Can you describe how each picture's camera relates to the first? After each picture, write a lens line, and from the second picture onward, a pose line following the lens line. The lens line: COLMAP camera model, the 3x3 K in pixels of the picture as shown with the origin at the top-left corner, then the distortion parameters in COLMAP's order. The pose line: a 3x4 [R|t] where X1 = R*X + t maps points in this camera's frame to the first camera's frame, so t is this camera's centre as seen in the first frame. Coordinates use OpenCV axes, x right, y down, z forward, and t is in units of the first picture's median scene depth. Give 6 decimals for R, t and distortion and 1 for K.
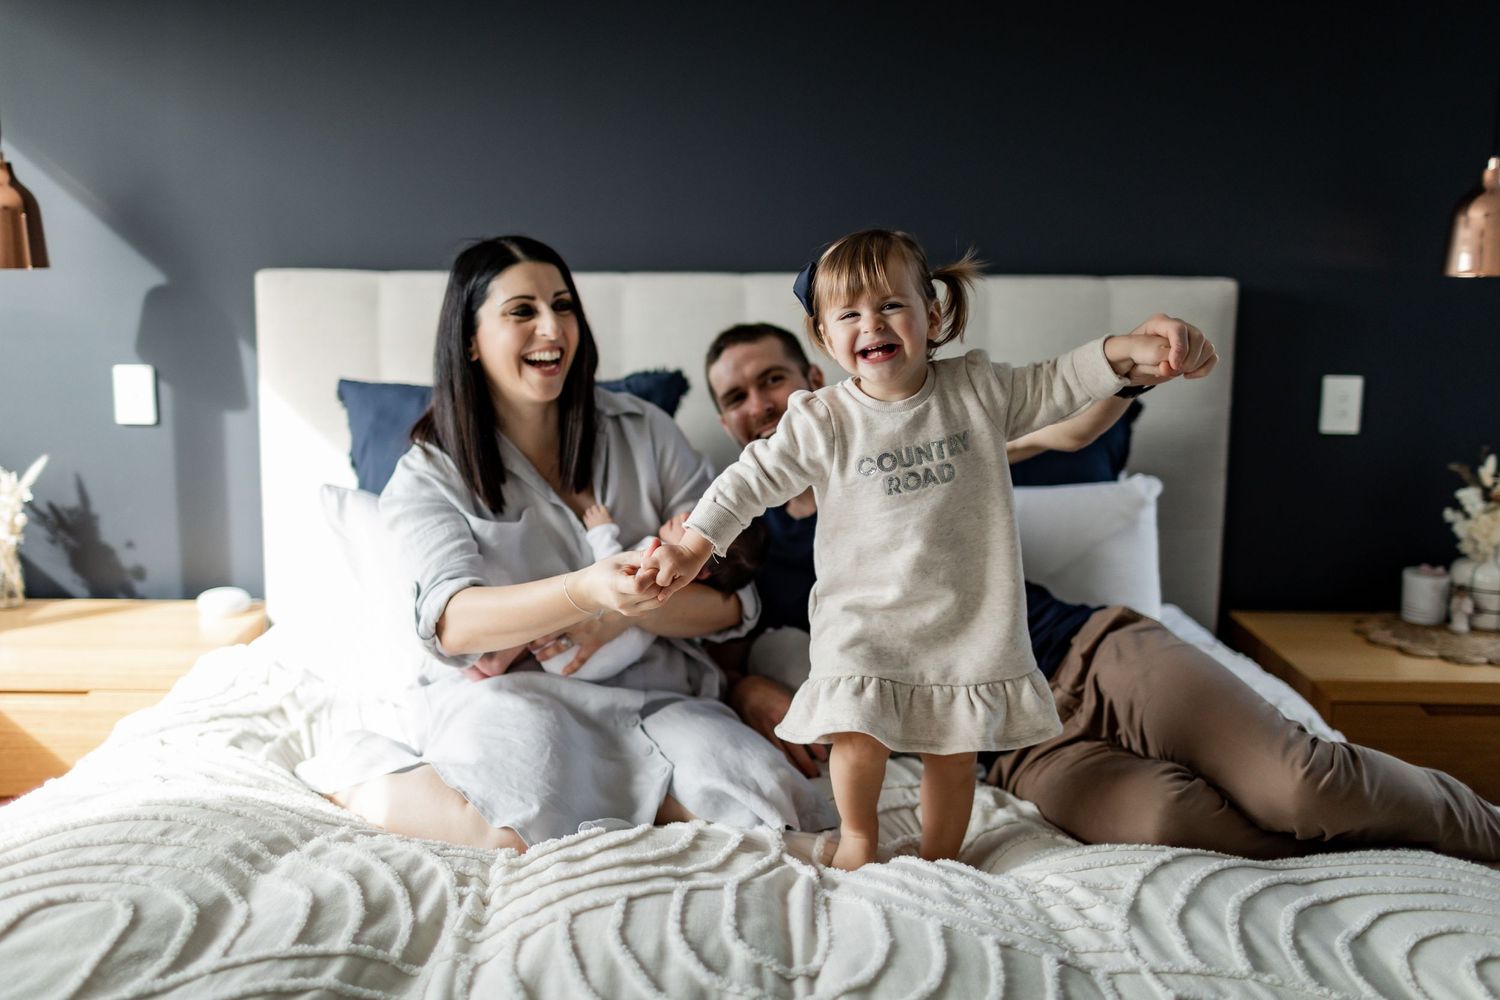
lens RADIAL K [[1448.2, 0, 750.1], [0, 1448.2, 500.2], [0, 0, 1]] dist [0.010614, 0.000000]
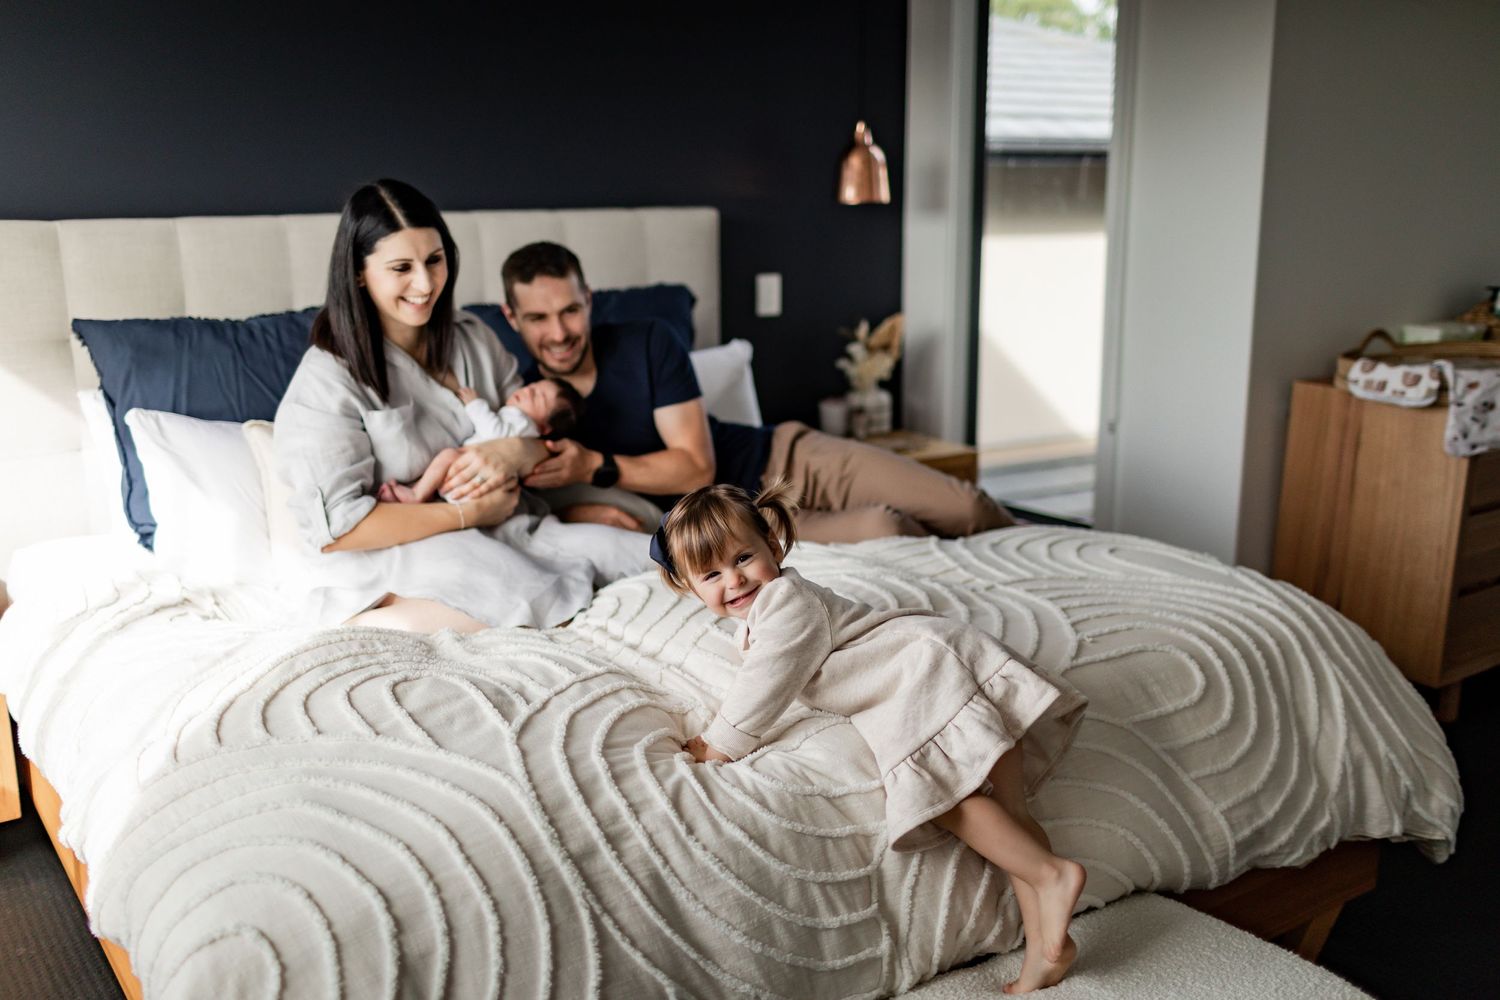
lens RADIAL K [[1448.2, 0, 750.3], [0, 1448.2, 501.6], [0, 0, 1]] dist [0.010614, 0.000000]
pose [[0.817286, -0.138375, 0.559370, -0.514826], [0.113299, 0.990379, 0.079458, 0.024829], [-0.564983, -0.001564, 0.825101, -0.204798]]
